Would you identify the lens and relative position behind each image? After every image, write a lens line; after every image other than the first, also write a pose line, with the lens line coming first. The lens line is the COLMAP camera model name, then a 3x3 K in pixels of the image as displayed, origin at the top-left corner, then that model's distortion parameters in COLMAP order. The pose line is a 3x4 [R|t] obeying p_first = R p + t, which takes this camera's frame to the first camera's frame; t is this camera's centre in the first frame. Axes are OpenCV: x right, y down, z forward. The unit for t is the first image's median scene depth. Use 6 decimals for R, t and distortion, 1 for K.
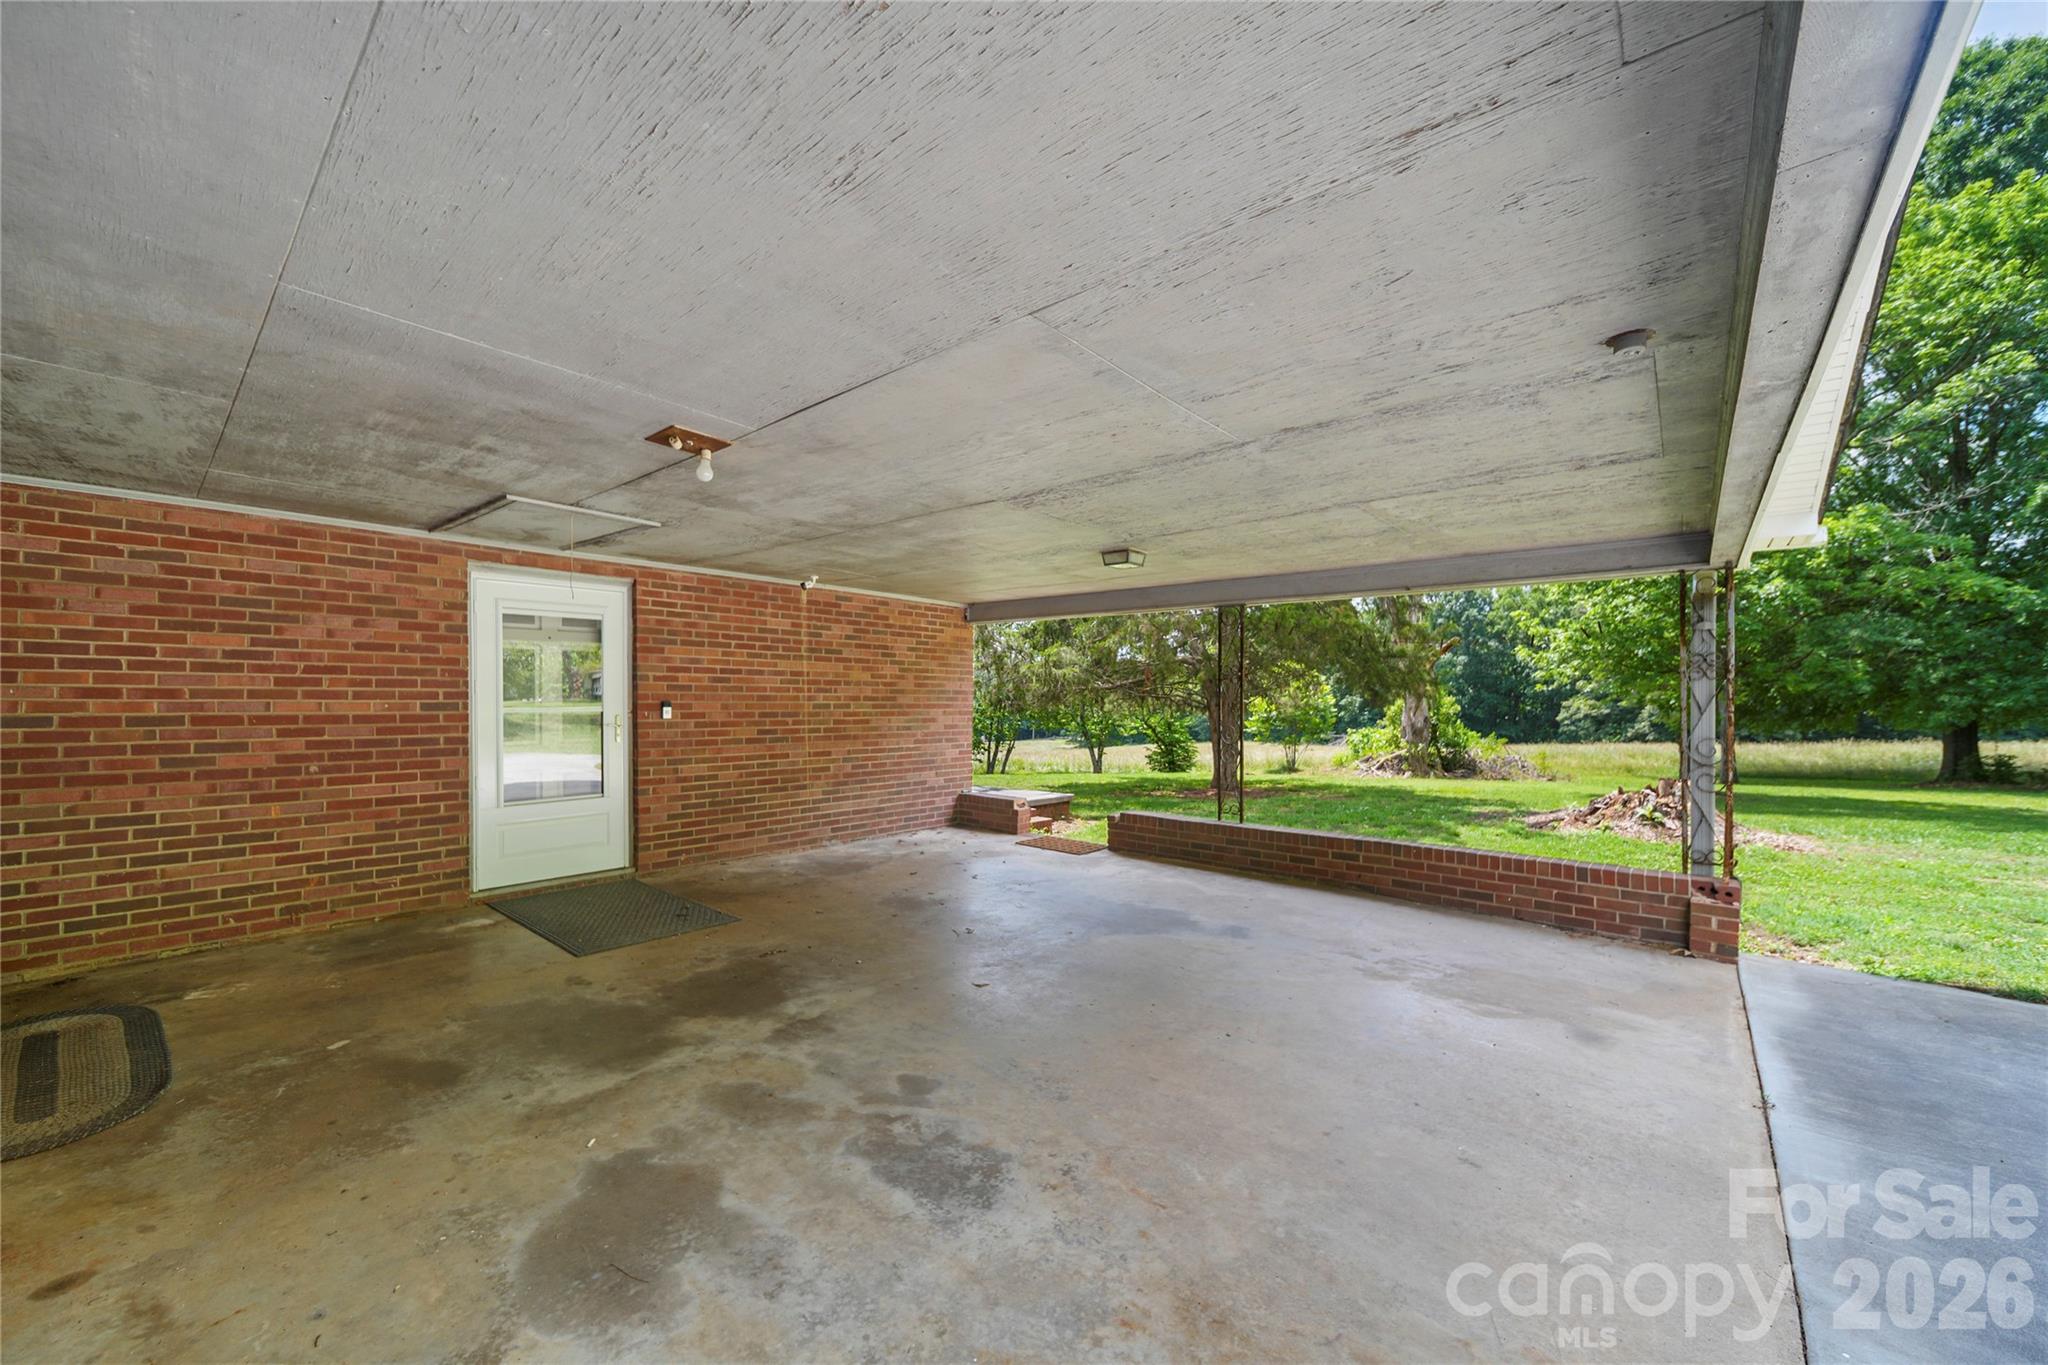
lens RADIAL K [[774.5, 0, 1032.8], [0, 774.5, 690.7], [0, 0, 1]] dist [-0.000472, -0.000244]
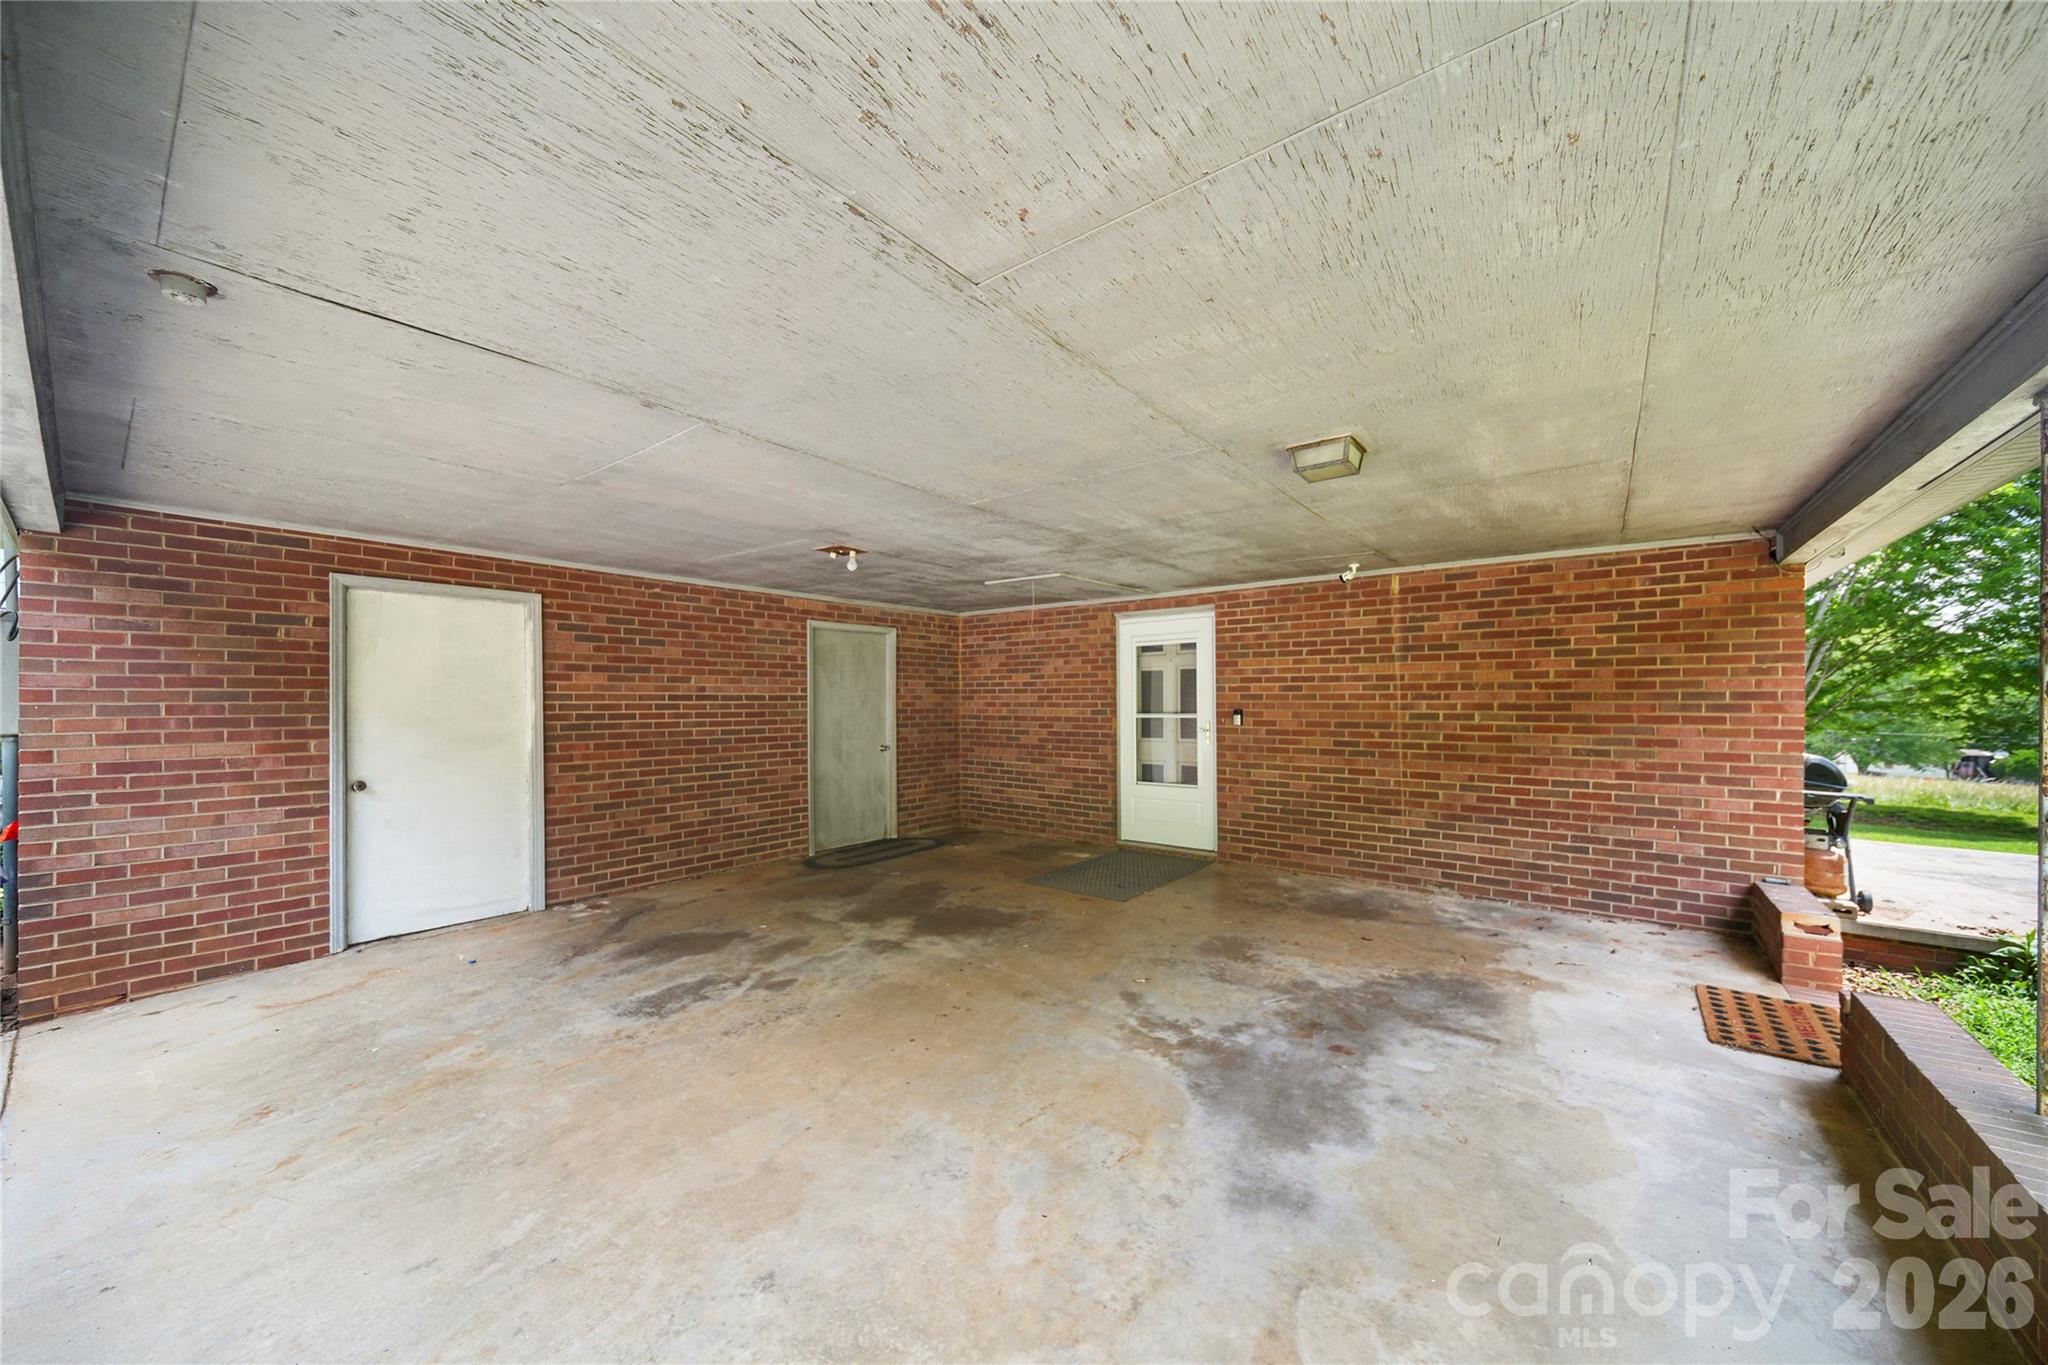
lens RADIAL K [[736.8, 0, 1030.1], [0, 736.8, 700.2], [0, 0, 1]] dist [-0.000583, -0.000452]
pose [[0.039274, -0.010405, -0.999174, 0.712412], [0.009353, 0.999906, -0.010045, 0.010365], [0.999185, -0.008951, 0.039368, 0.838256]]
